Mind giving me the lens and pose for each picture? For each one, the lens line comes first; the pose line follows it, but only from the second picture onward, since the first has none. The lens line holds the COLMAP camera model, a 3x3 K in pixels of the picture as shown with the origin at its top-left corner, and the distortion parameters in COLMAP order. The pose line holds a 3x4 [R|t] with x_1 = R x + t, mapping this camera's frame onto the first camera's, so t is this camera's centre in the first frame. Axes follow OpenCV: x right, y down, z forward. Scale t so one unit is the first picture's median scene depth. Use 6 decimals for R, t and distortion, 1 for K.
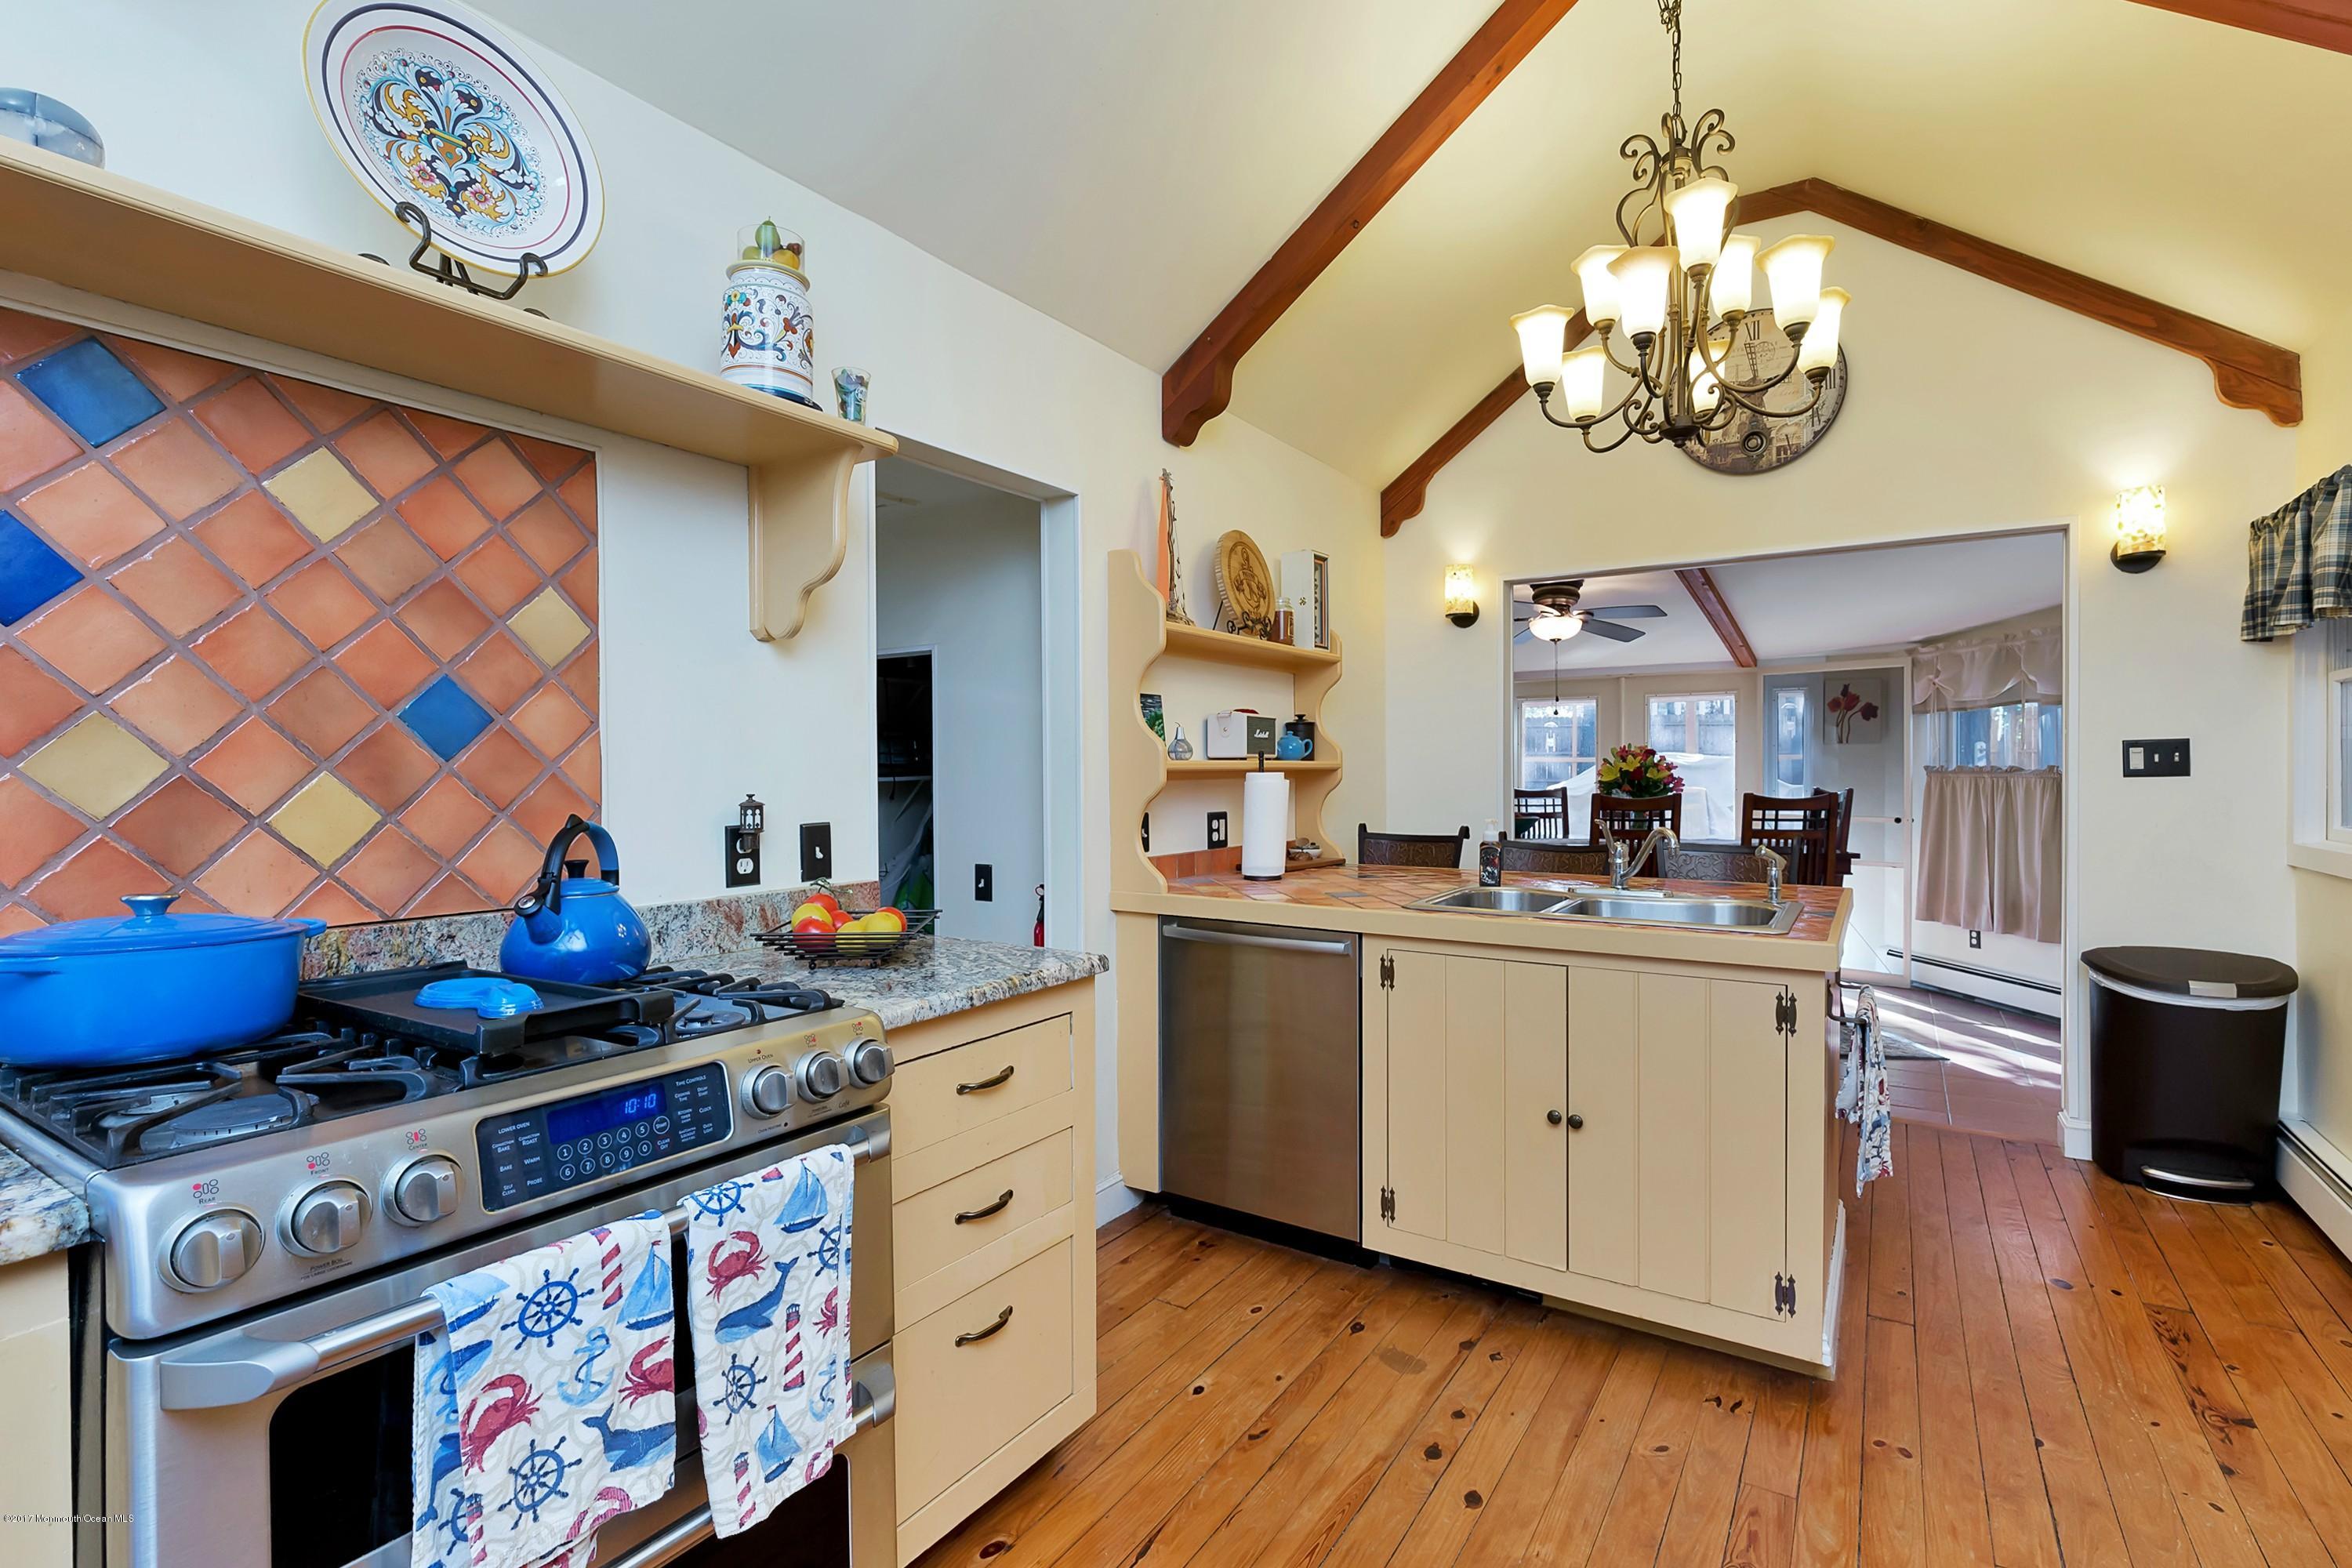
lens RADIAL K [[1092.5, 0, 1184.3], [0, 1092.5, 780.8], [0, 0, 1]] dist [-0.001933, -0.000993]
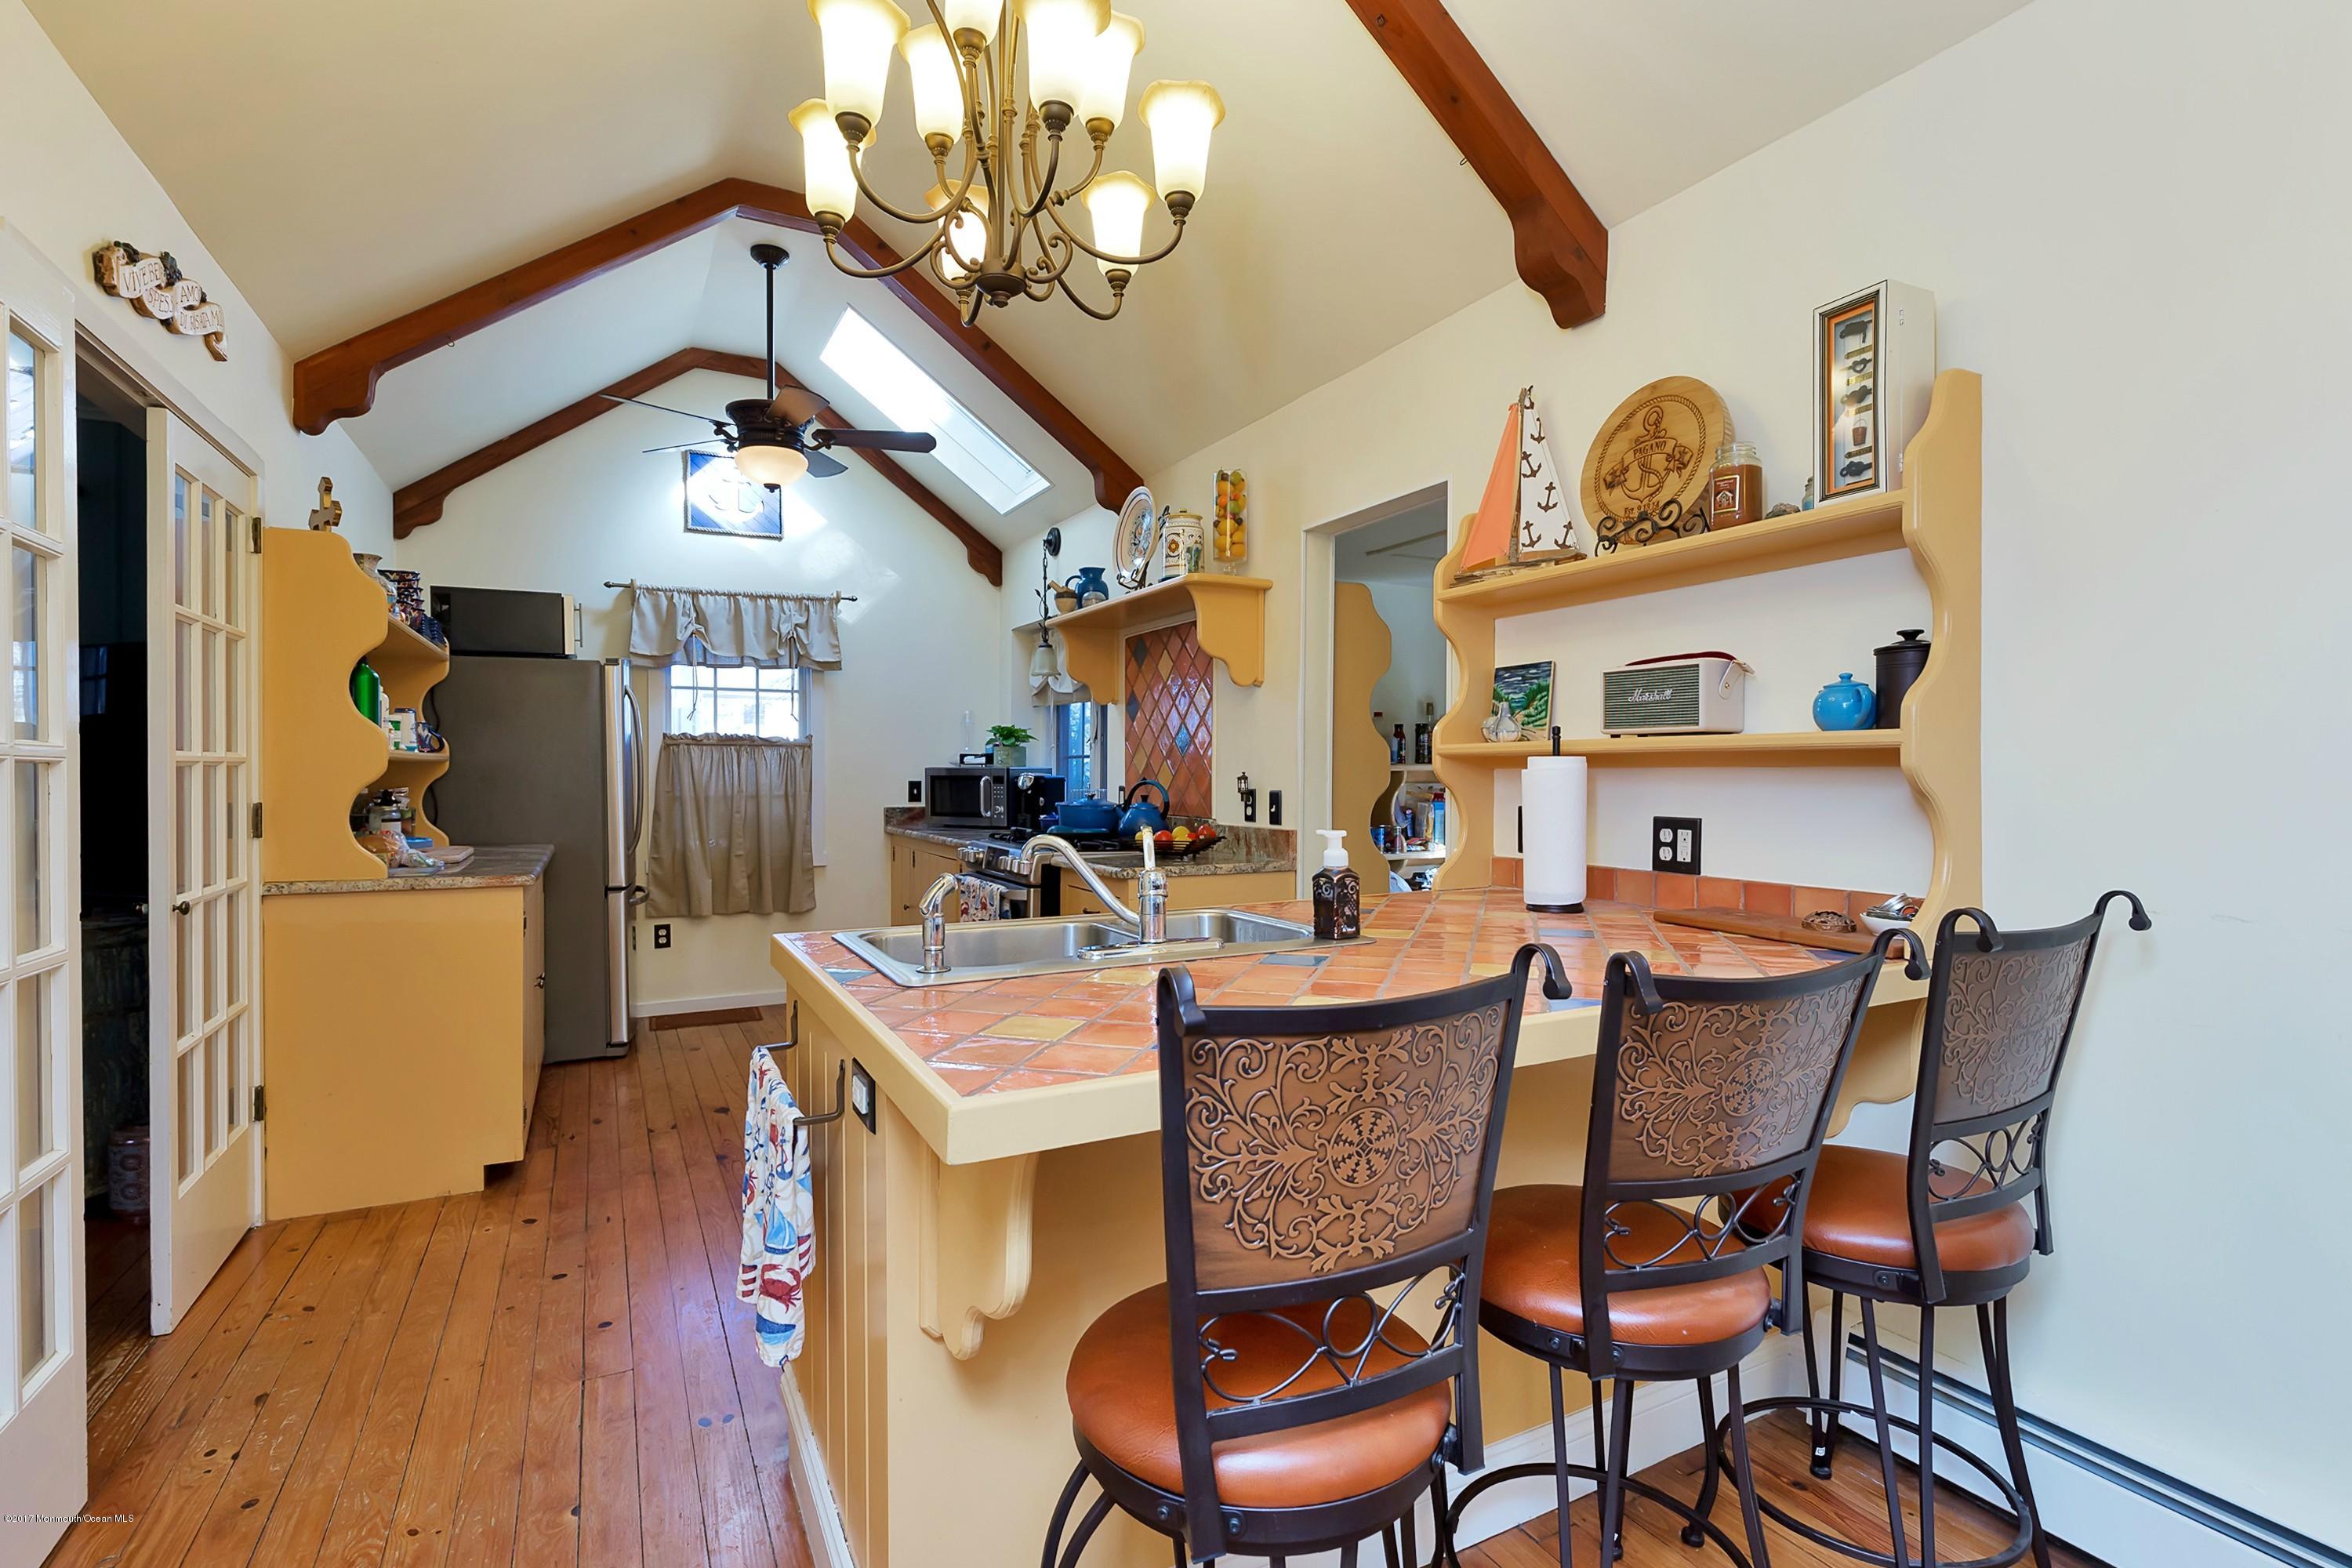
lens RADIAL K [[1092.5, 0, 1174.1], [0, 1092.5, 791.4], [0, 0, 1]] dist [-0.001933, -0.000993]
pose [[-0.496059, 0.018719, -0.868087, 1.717064], [-0.007853, 0.999630, 0.026044, -0.003806], [0.868253, 0.019736, -0.495729, 2.443471]]
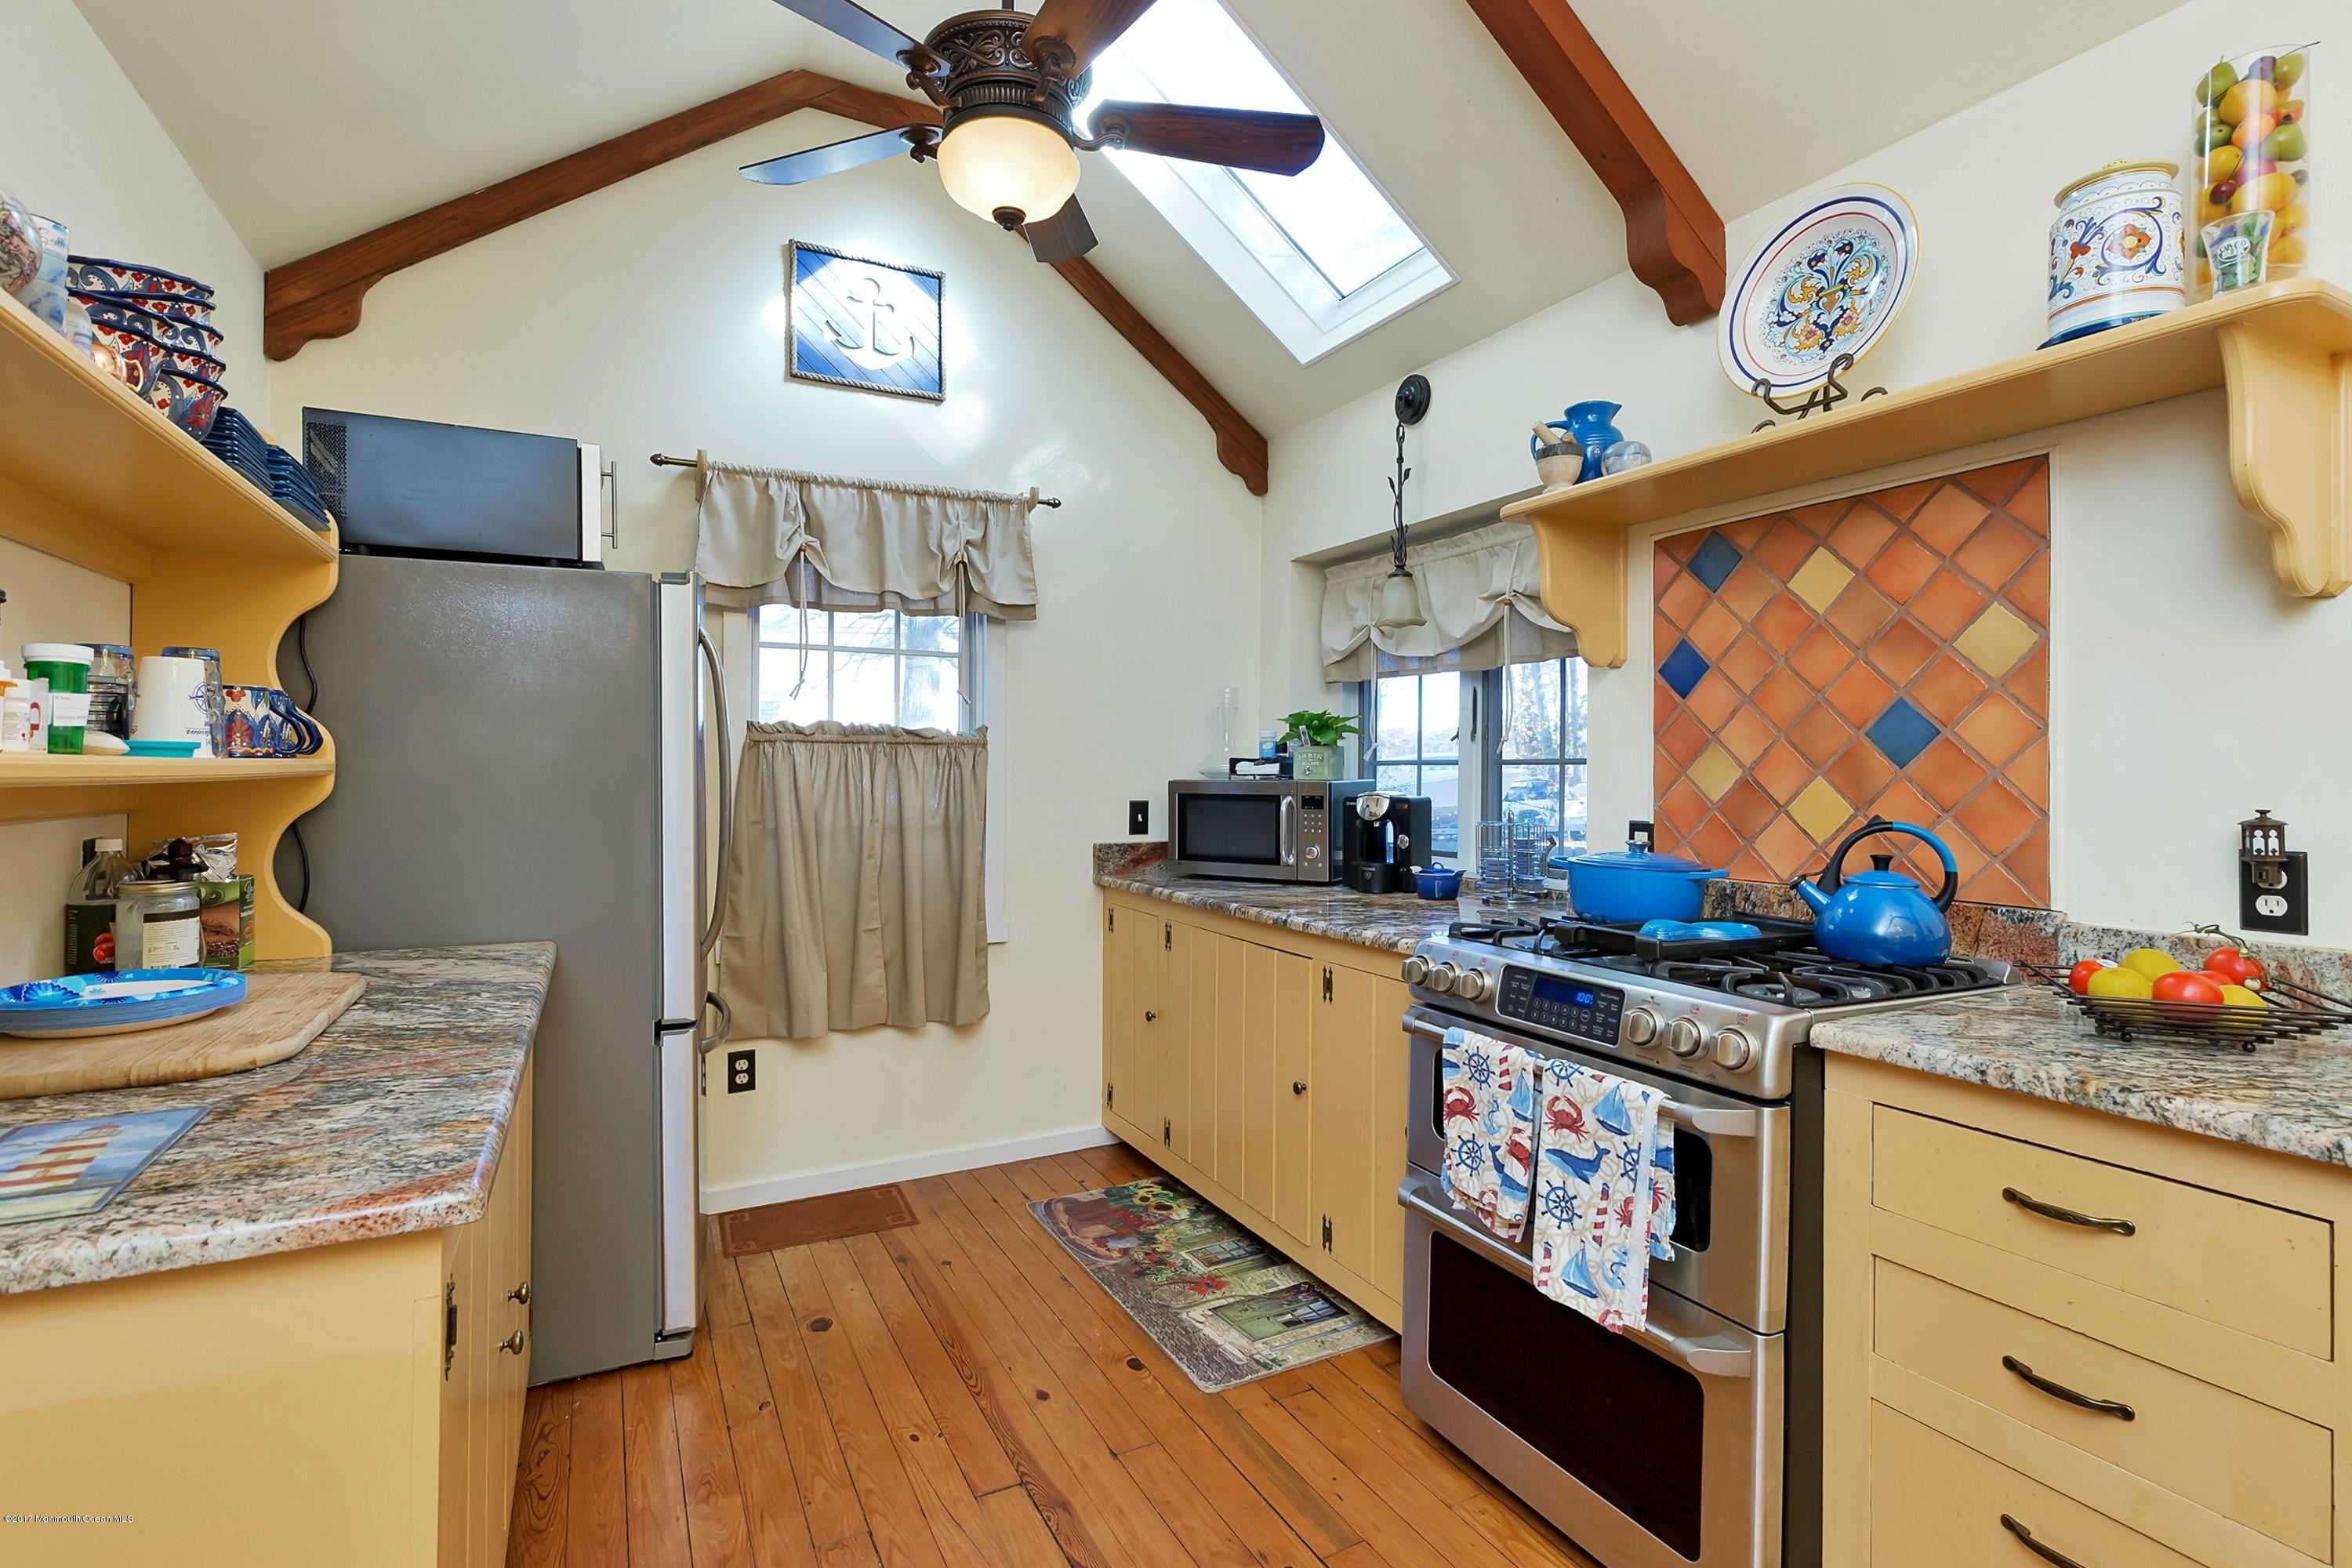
lens RADIAL K [[1092.5, 0, 1184.4], [0, 1092.5, 771.1], [0, 0, 1]] dist [-0.001933, -0.000993]
pose [[-0.495830, 0.001320, -0.868419, 0.834991], [-0.010034, 0.999923, 0.007248, -0.017066], [0.868362, 0.012307, -0.495778, 0.973637]]
